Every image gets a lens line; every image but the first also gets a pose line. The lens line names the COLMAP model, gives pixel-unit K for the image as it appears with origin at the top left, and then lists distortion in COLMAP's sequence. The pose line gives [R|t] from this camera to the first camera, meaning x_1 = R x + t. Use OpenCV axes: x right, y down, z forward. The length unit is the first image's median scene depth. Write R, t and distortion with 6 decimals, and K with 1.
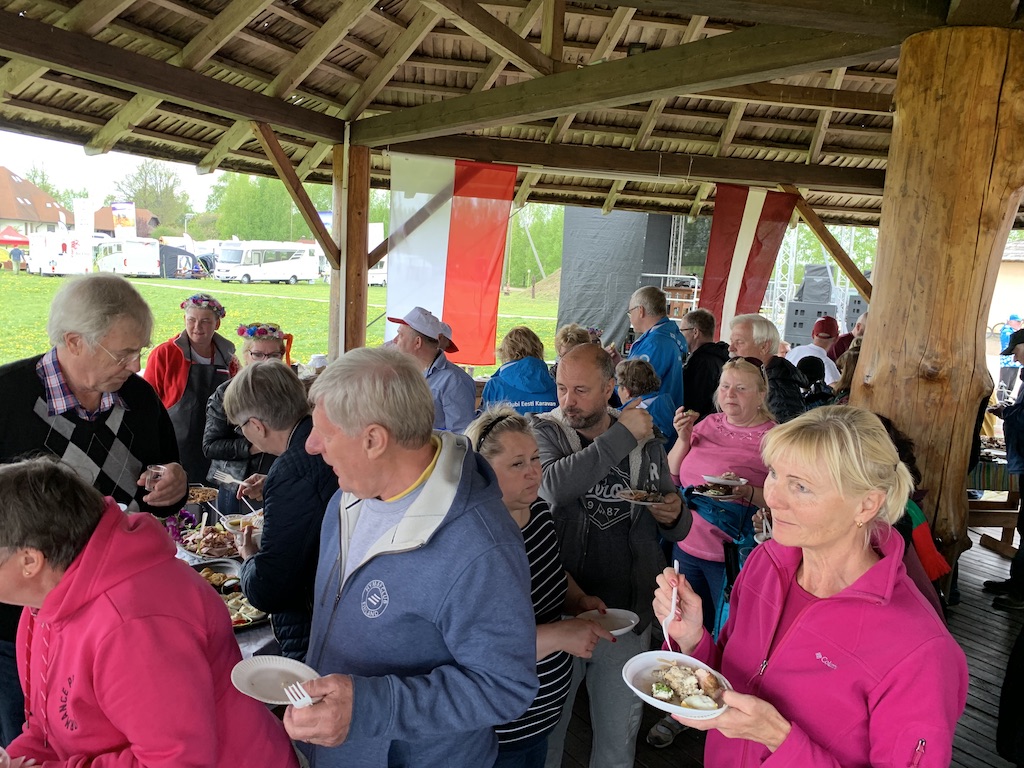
lens RADIAL K [[768.9, 0, 510.1], [0, 768.9, 384.6], [0, 0, 1]] dist [-0.026505, -0.002257]
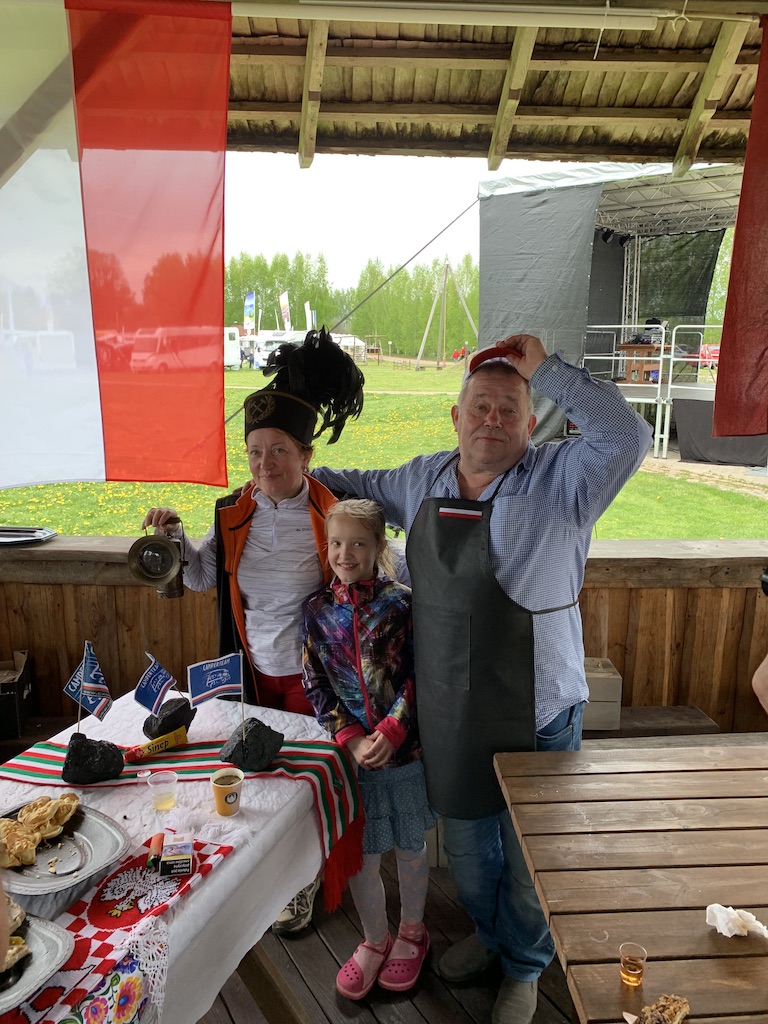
lens RADIAL K [[768.9, 0, 386.5], [0, 768.9, 512.9], [0, 0, 1]] dist [-0.026505, -0.002257]
pose [[0.994528, -0.039434, -0.096739, 0.042918], [0.045535, 0.997056, 0.061695, -0.018527], [0.094022, -0.065763, 0.993396, 0.231008]]
